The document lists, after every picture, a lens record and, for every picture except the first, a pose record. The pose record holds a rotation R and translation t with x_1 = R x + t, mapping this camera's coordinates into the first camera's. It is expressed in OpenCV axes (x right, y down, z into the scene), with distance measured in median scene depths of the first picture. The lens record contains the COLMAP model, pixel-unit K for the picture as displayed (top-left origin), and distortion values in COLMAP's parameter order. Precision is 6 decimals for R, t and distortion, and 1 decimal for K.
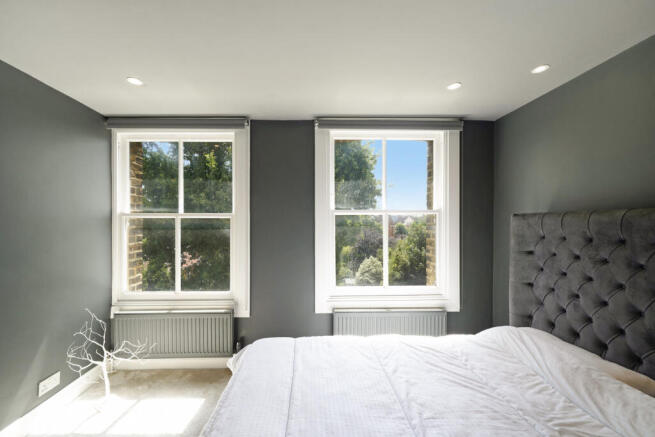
lens RADIAL K [[260.9, 0, 327.7], [0, 260.9, 222.6], [0, 0, 1]] dist [0.002314, 0.000352]
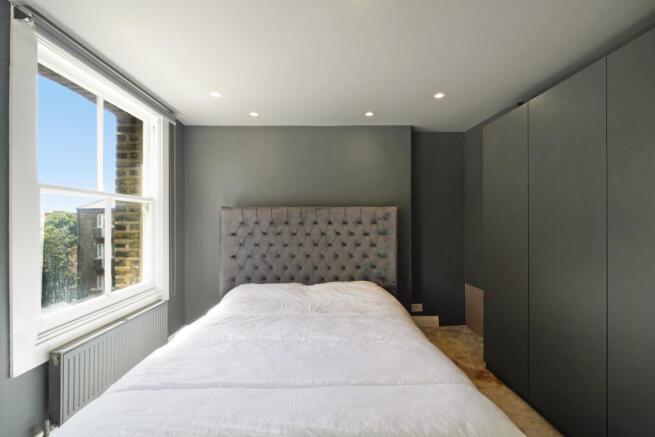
lens RADIAL K [[260.9, 0, 327.7], [0, 260.9, 222.6], [0, 0, 1]] dist [0.002314, 0.000352]
pose [[0.053869, -0.002802, 0.998544, -0.695495], [-0.003369, 0.999990, 0.002988, 0.054198], [-0.998542, -0.003525, 0.053859, 0.476705]]
